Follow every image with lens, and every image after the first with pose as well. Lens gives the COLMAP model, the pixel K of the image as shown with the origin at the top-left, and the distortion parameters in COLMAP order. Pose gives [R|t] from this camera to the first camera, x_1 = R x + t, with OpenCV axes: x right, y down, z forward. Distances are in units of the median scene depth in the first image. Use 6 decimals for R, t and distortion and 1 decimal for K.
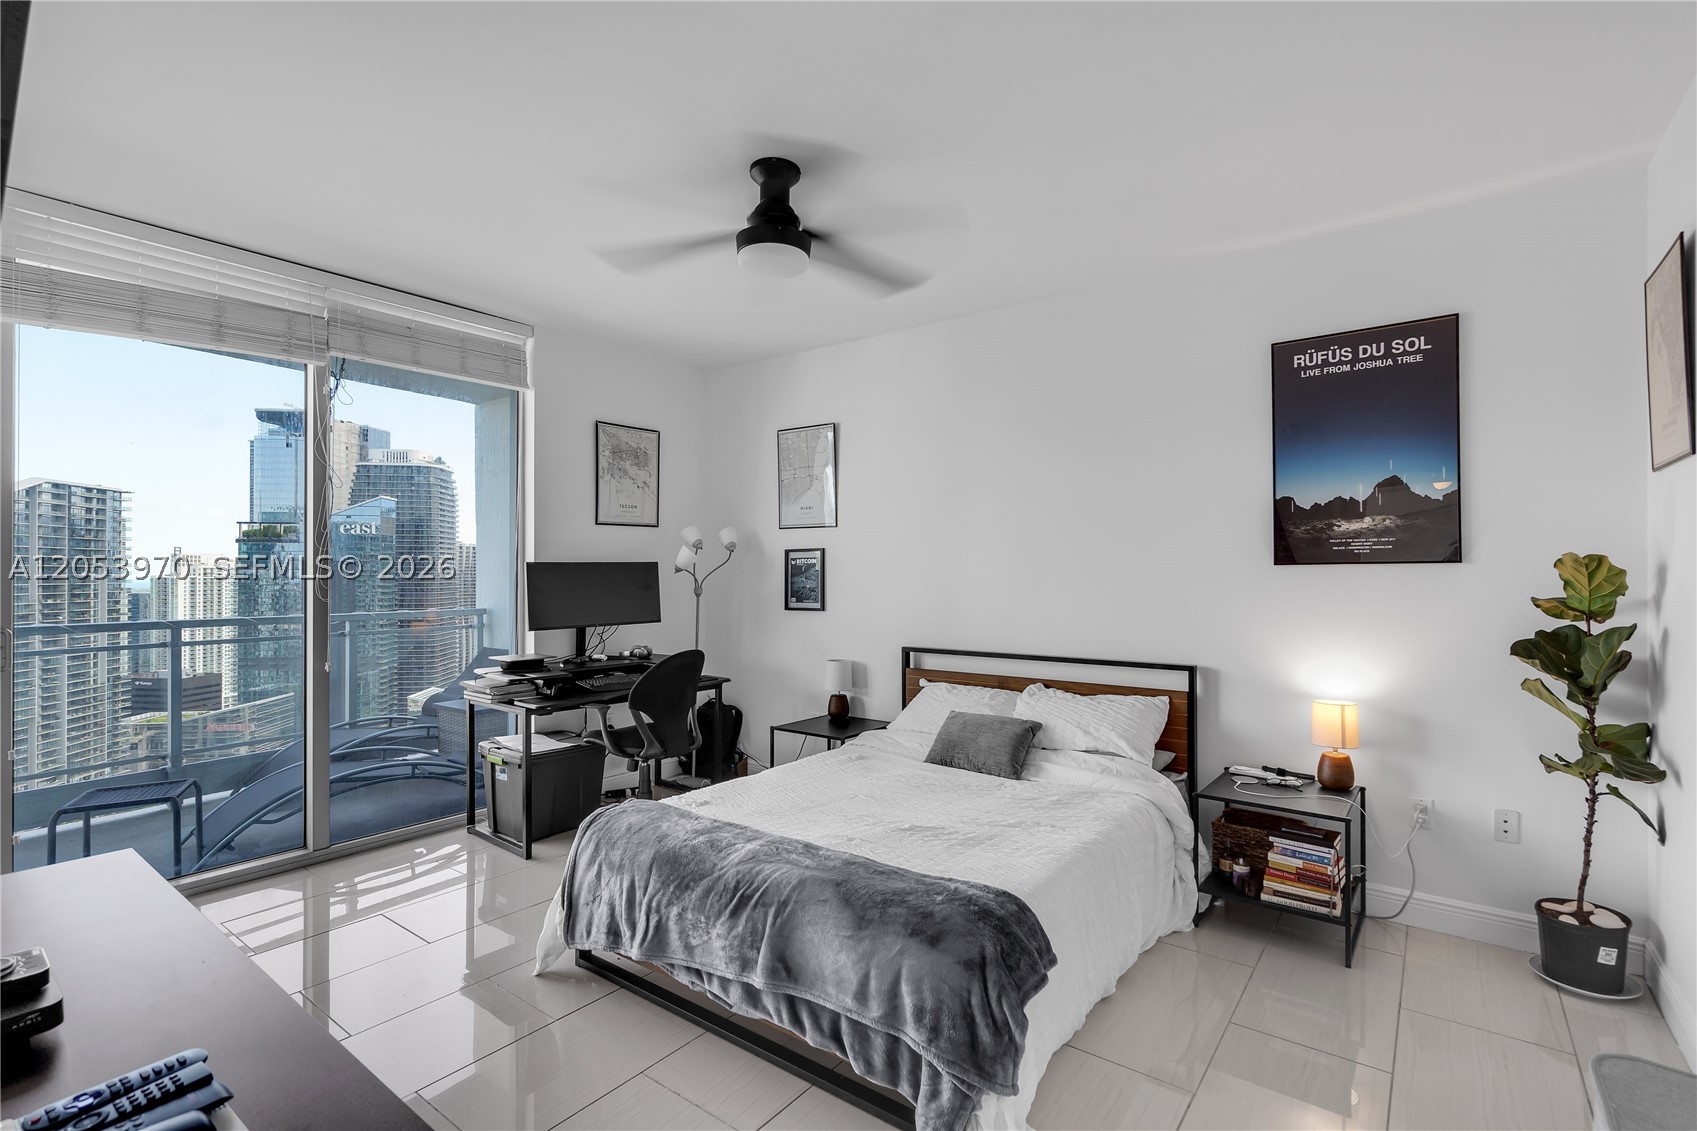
lens RADIAL K [[788.2, 0, 845.7], [0, 788.2, 573.1], [0, 0, 1]] dist [0.000882, 0.000591]
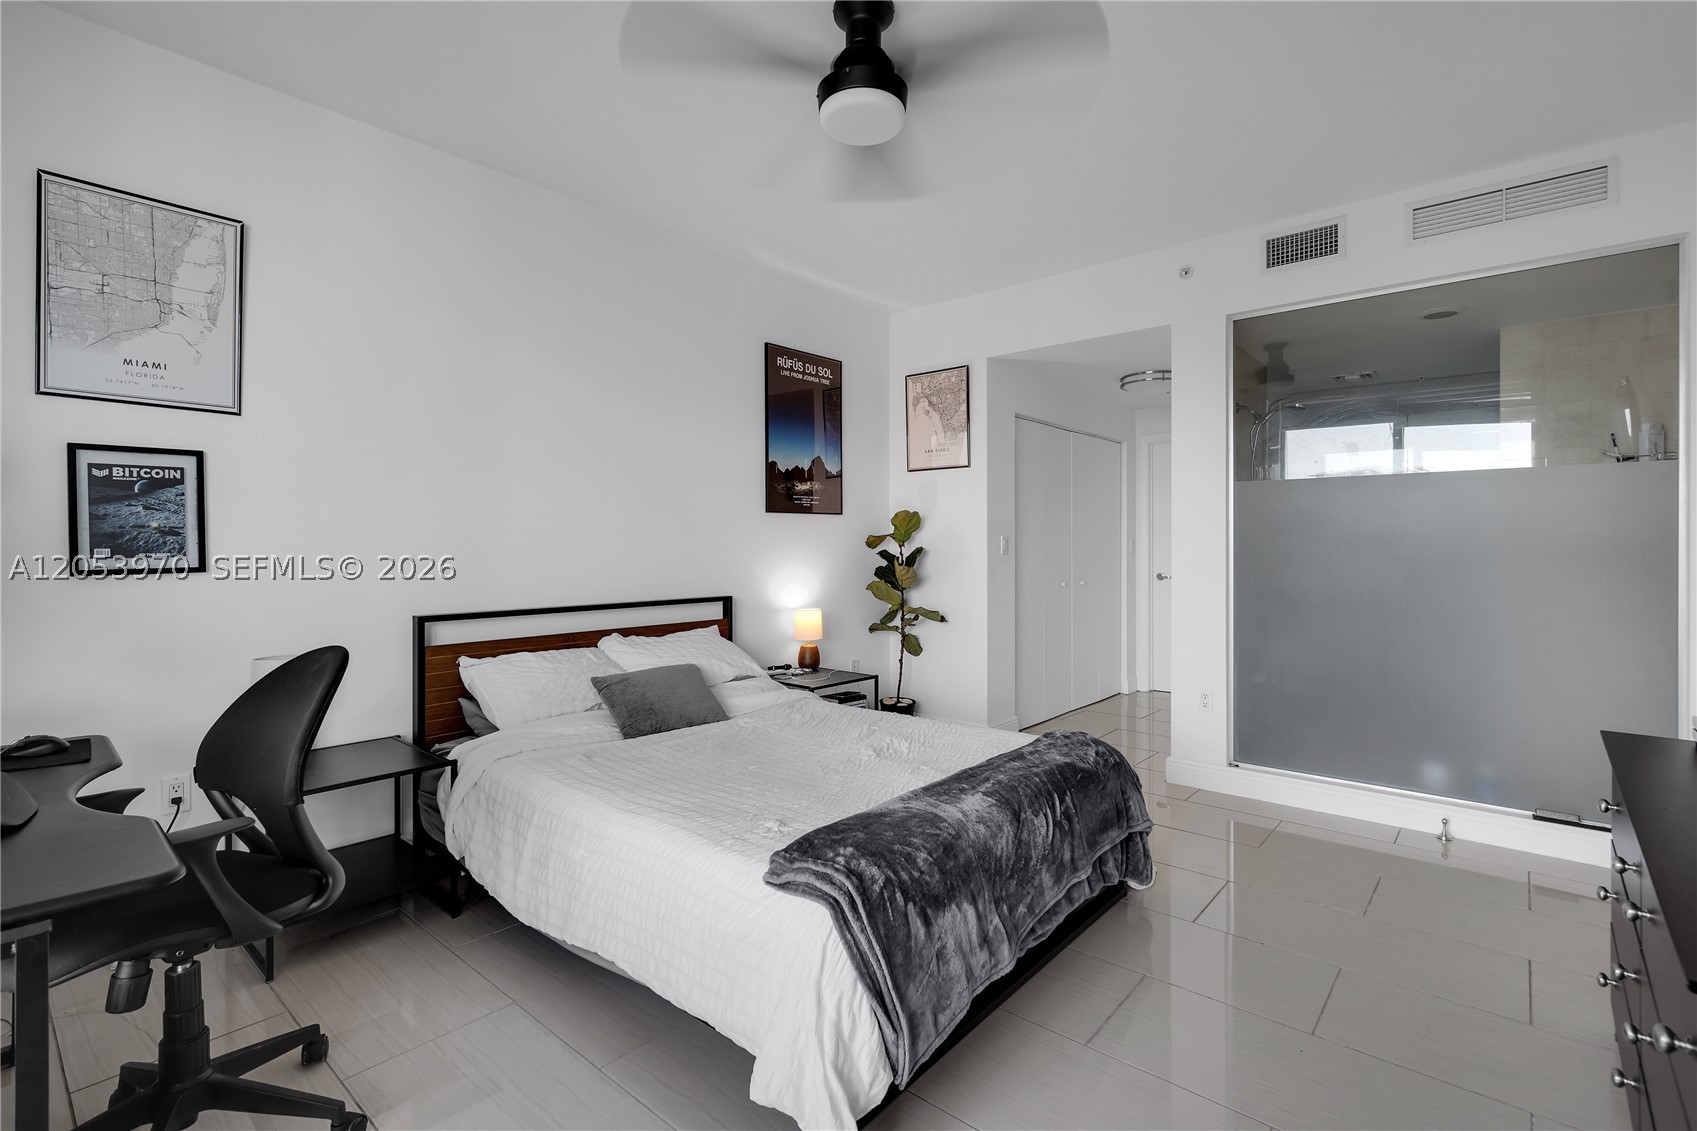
lens RADIAL K [[778.5, 0, 851.3], [0, 778.5, 551.0], [0, 0, 1]] dist [-0.000647, 0.000113]
pose [[0.072234, -0.005972, 0.997370, -0.737597], [0.002709, 0.999980, 0.005792, 0.046792], [-0.997384, 0.002283, 0.072249, 0.774697]]
